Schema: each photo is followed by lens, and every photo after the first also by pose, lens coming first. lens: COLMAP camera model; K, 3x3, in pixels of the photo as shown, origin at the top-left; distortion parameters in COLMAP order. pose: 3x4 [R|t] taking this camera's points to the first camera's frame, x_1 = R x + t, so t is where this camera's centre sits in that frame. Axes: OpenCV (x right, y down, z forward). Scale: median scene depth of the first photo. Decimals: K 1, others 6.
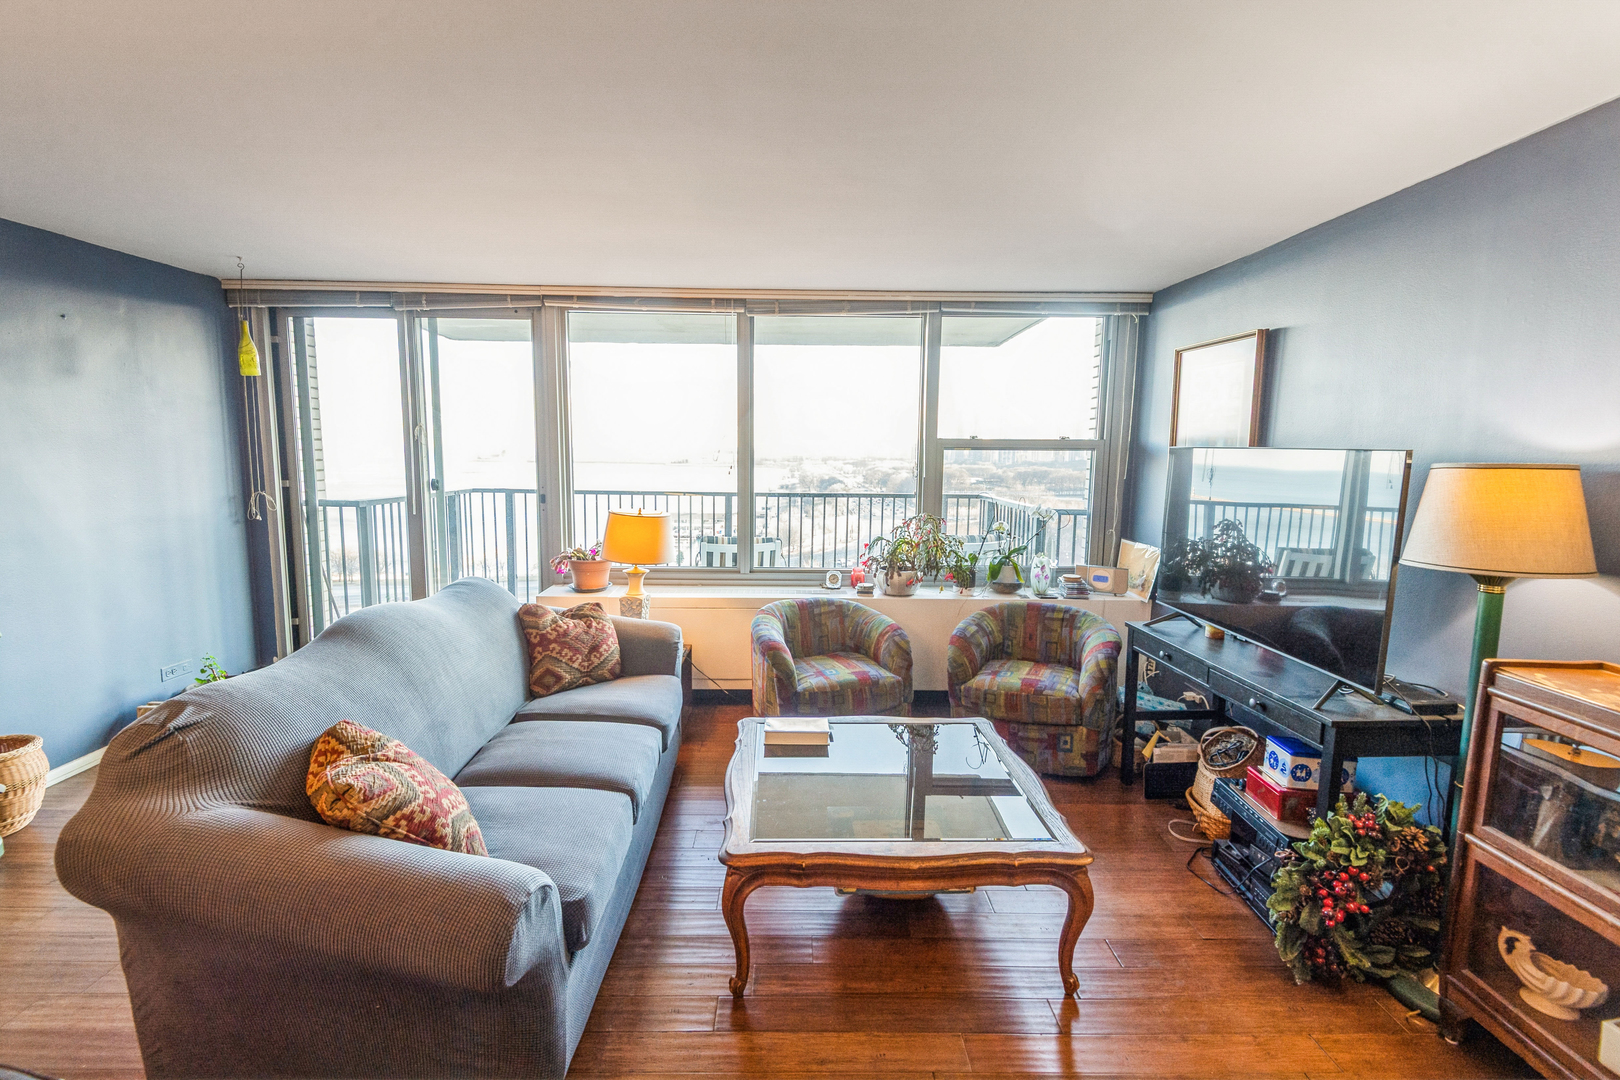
lens RADIAL K [[735.7, 0, 808.0], [0, 735.7, 538.8], [0, 0, 1]] dist [0.039877, -0.025247]
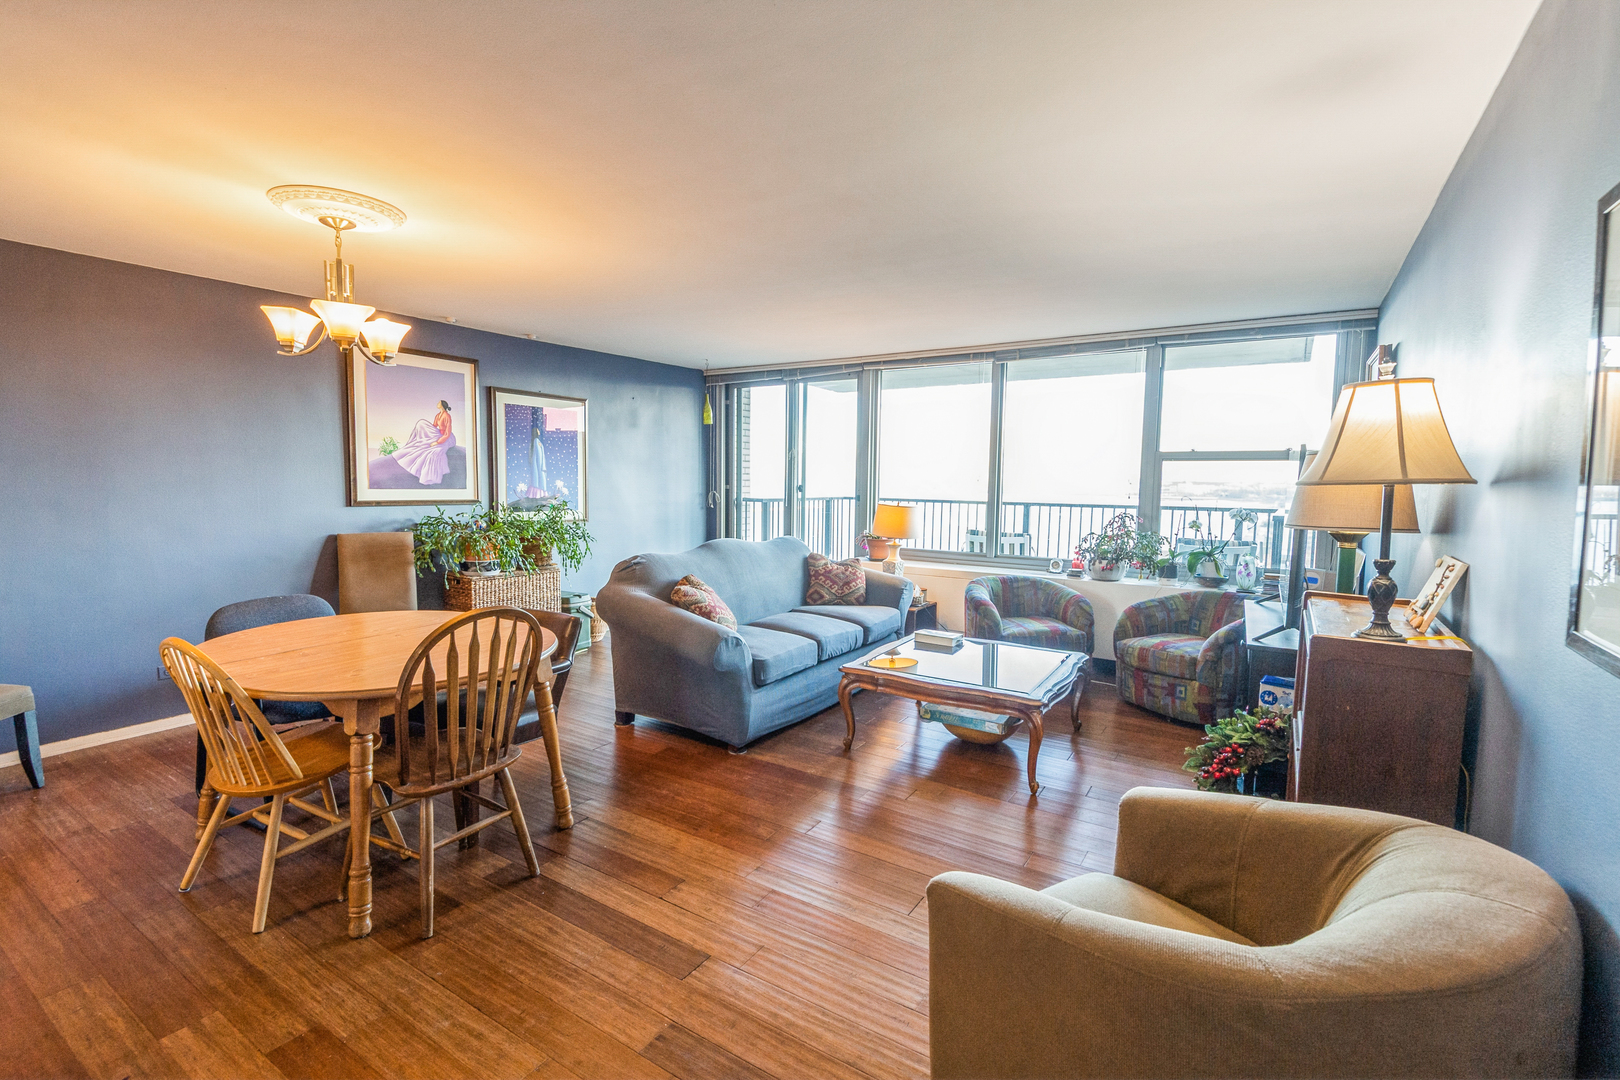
lens RADIAL K [[738.8, 0, 802.0], [0, 738.8, 539.2], [0, 0, 1]] dist [0.027809, -0.017364]
pose [[0.828761, 0.045976, -0.557711, 0.388996], [-0.069487, 0.997361, -0.021039, 0.069334], [0.555272, 0.056190, 0.829768, -0.293618]]
